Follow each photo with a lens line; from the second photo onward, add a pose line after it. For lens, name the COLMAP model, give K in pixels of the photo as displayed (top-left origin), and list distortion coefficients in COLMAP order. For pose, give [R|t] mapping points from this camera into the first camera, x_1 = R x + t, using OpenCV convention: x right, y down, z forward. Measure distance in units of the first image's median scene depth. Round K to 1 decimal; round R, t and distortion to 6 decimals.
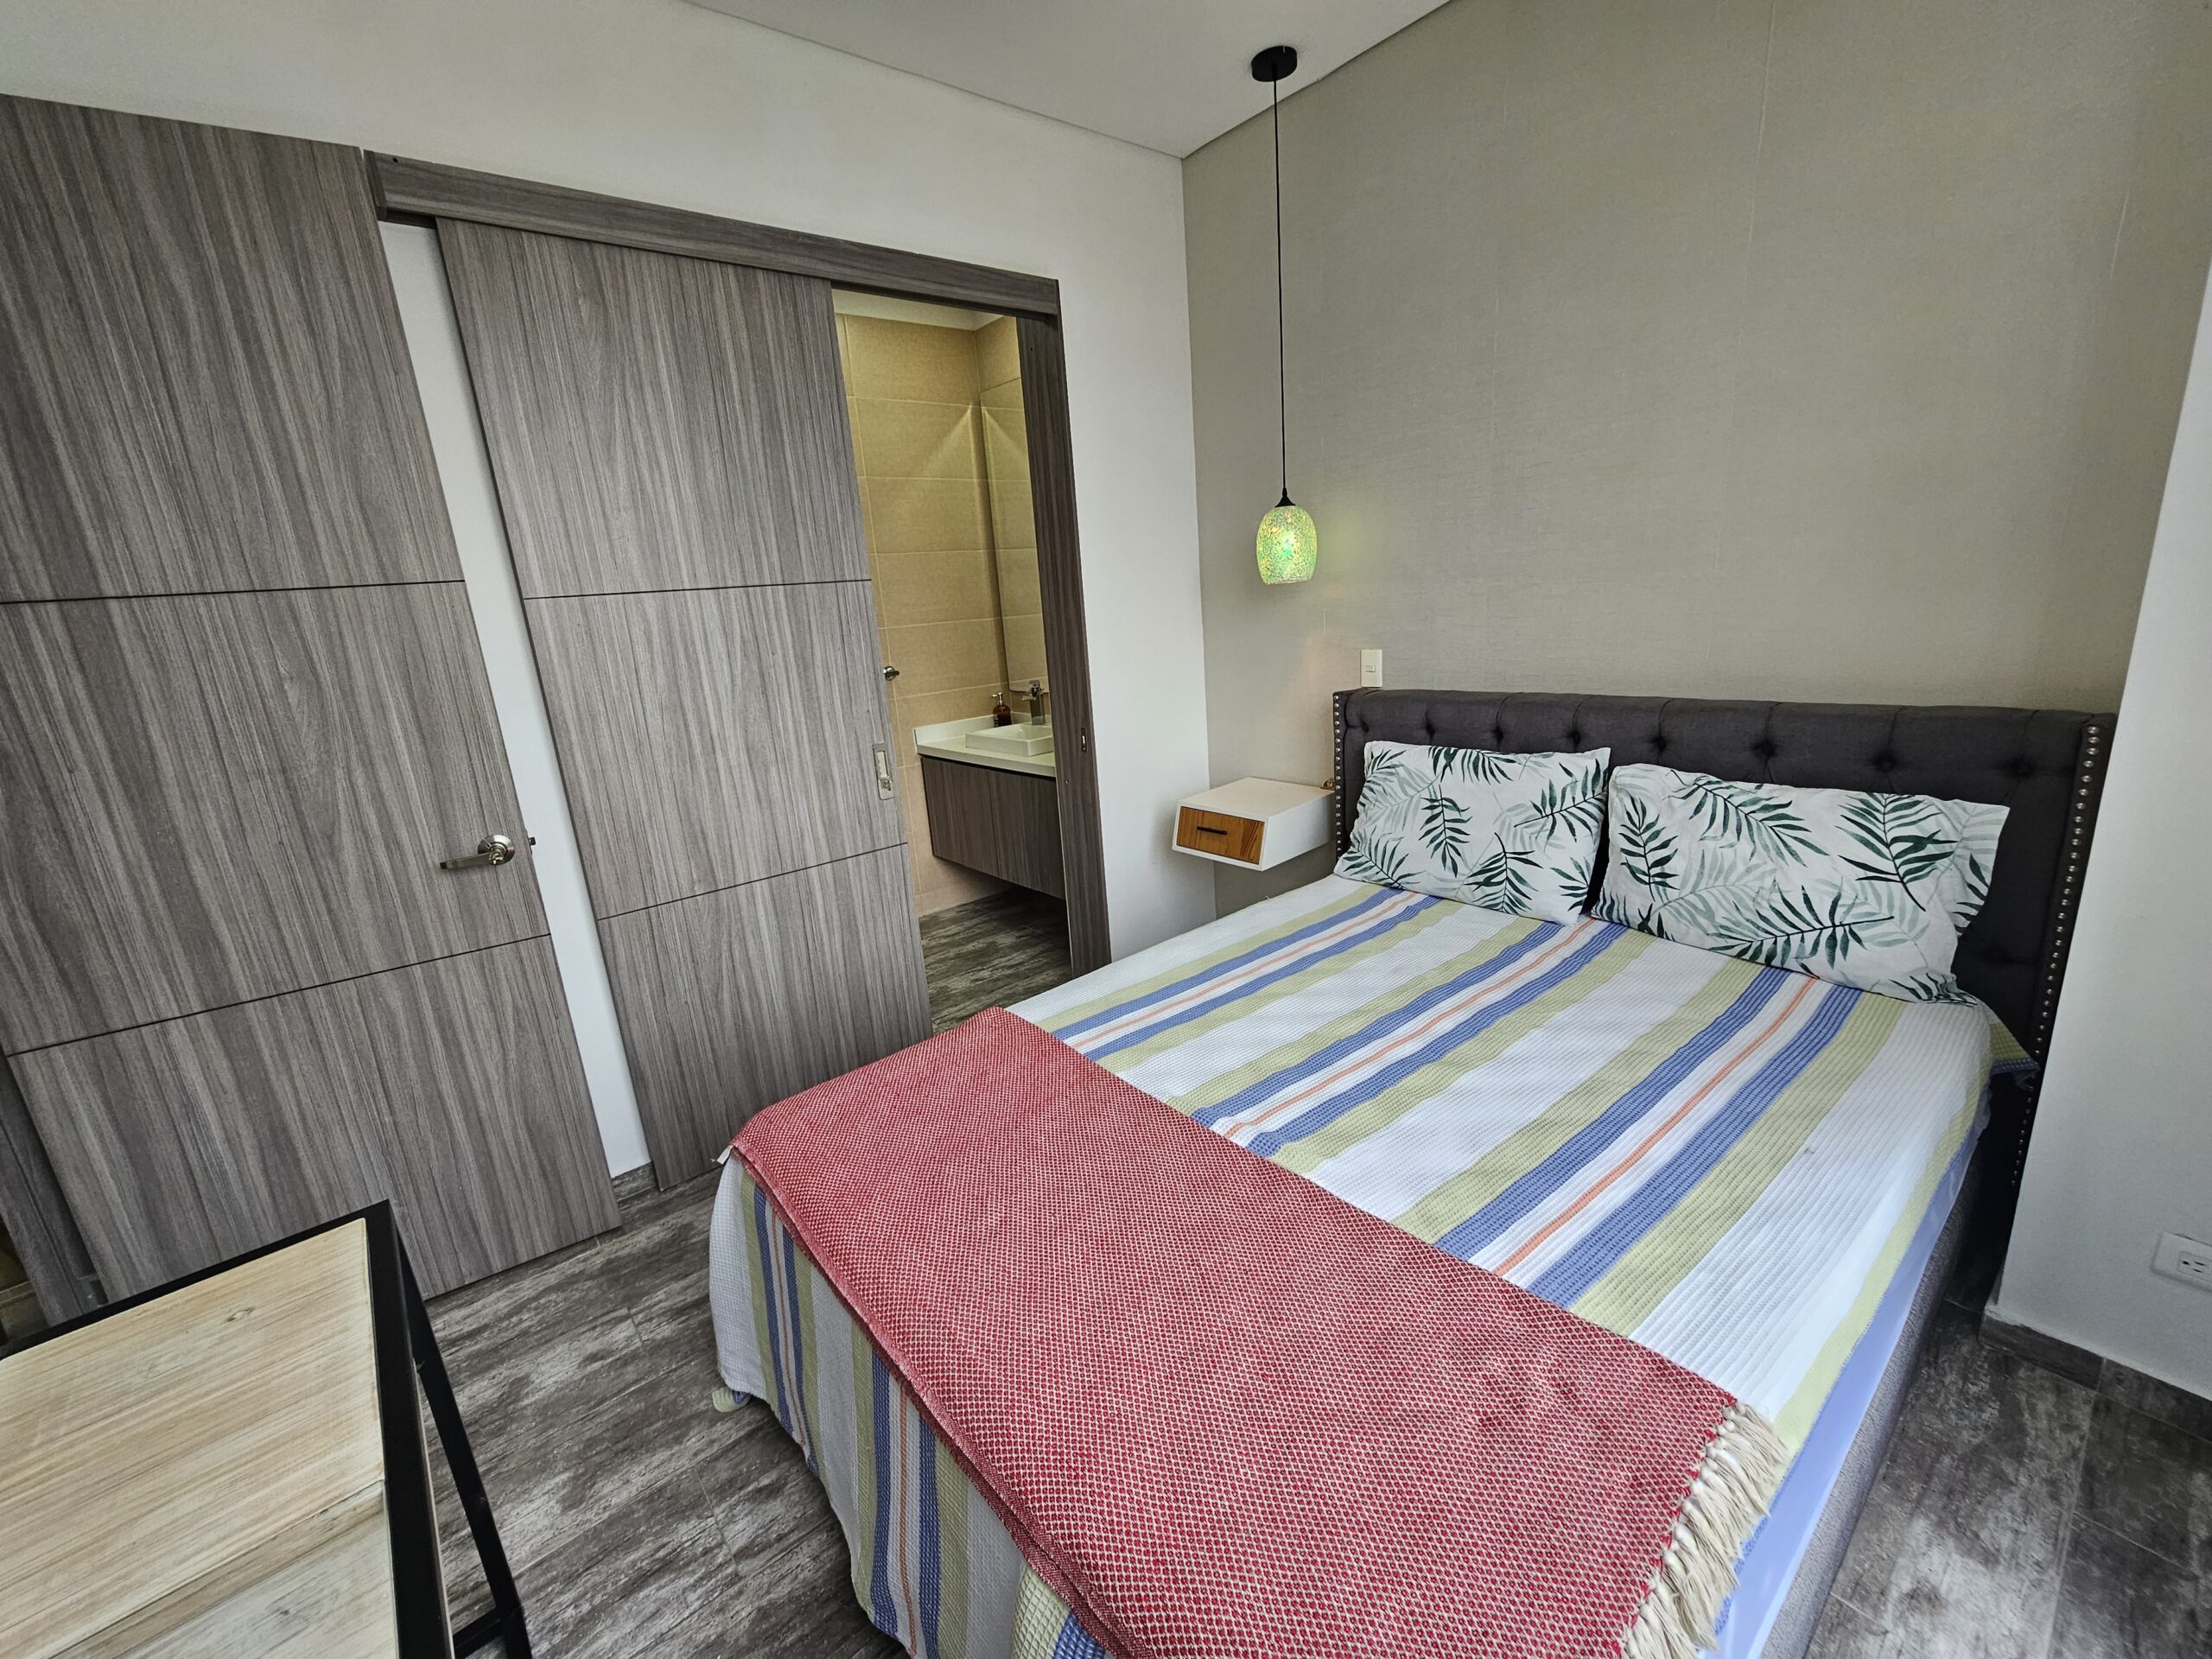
lens RADIAL K [[904.5, 0, 1112.4], [0, 904.5, 828.4], [0, 0, 1]] dist [-0.001225, -0.000424]
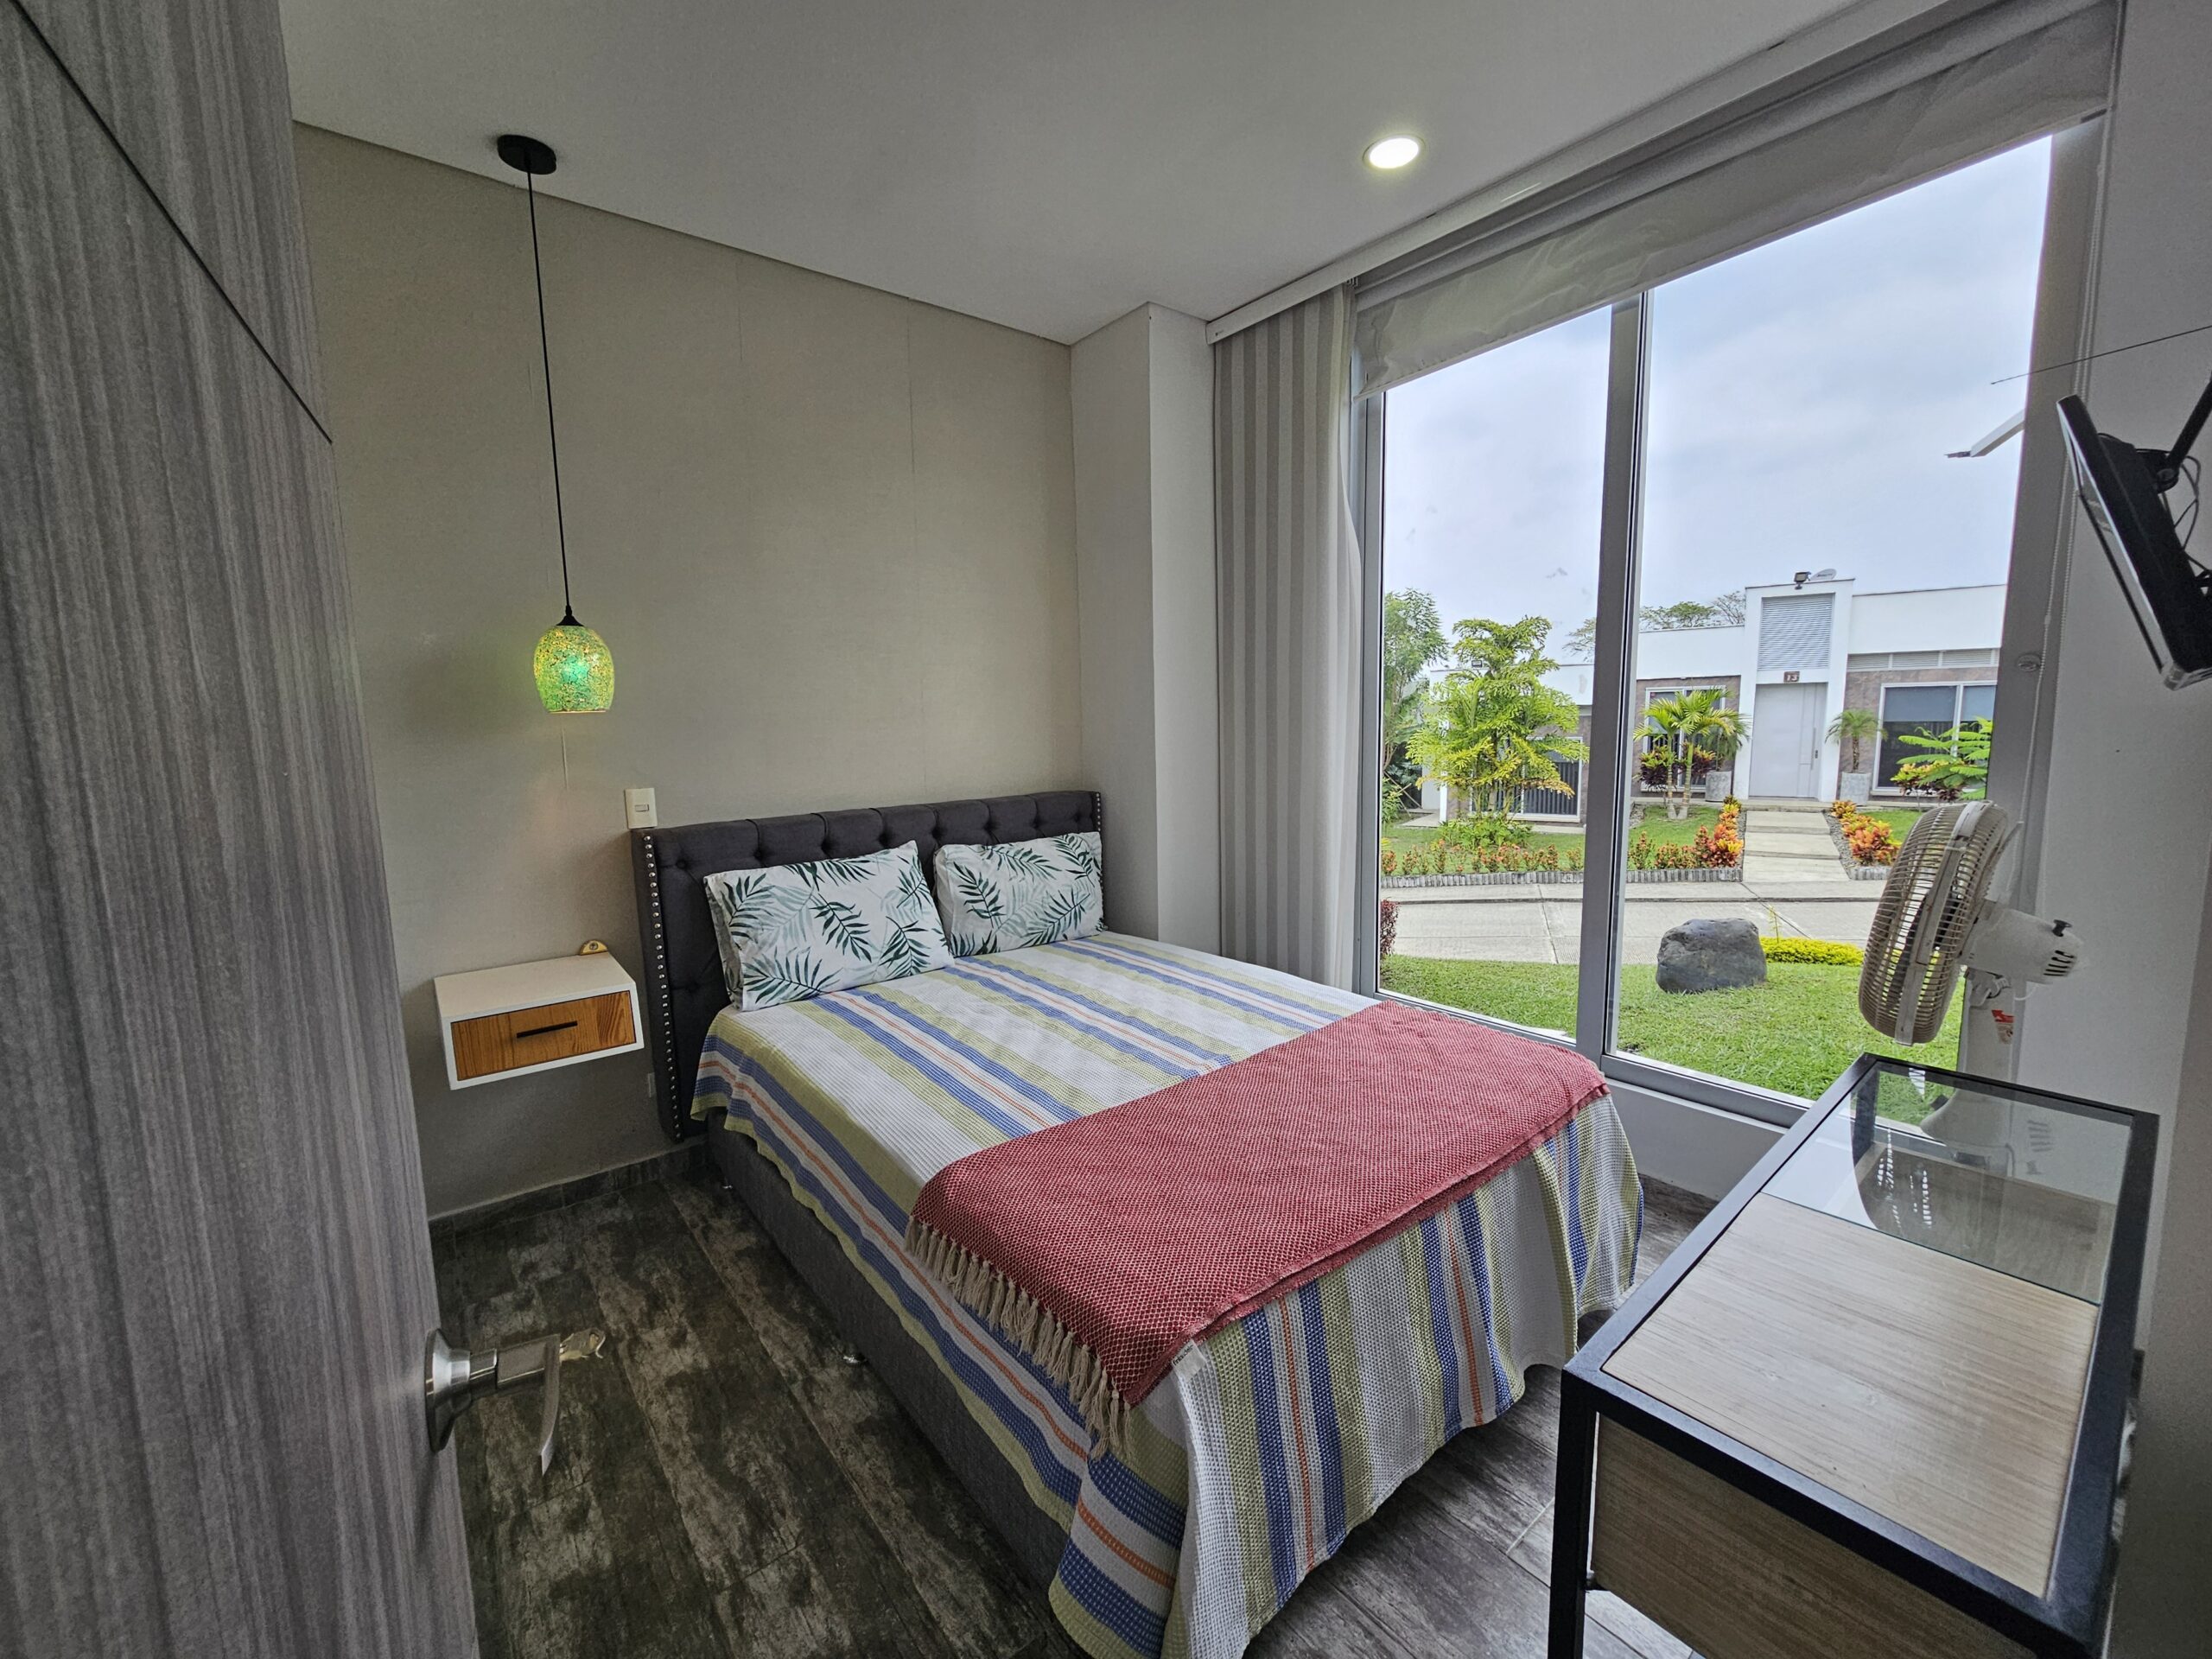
lens RADIAL K [[904.5, 0, 1112.4], [0, 904.5, 828.4], [0, 0, 1]] dist [-0.001225, -0.000424]
pose [[0.022339, -0.049493, 0.998525, -0.771597], [0.273528, 0.960968, 0.041512, -0.075480], [-0.961604, 0.272198, 0.035005, 0.608098]]
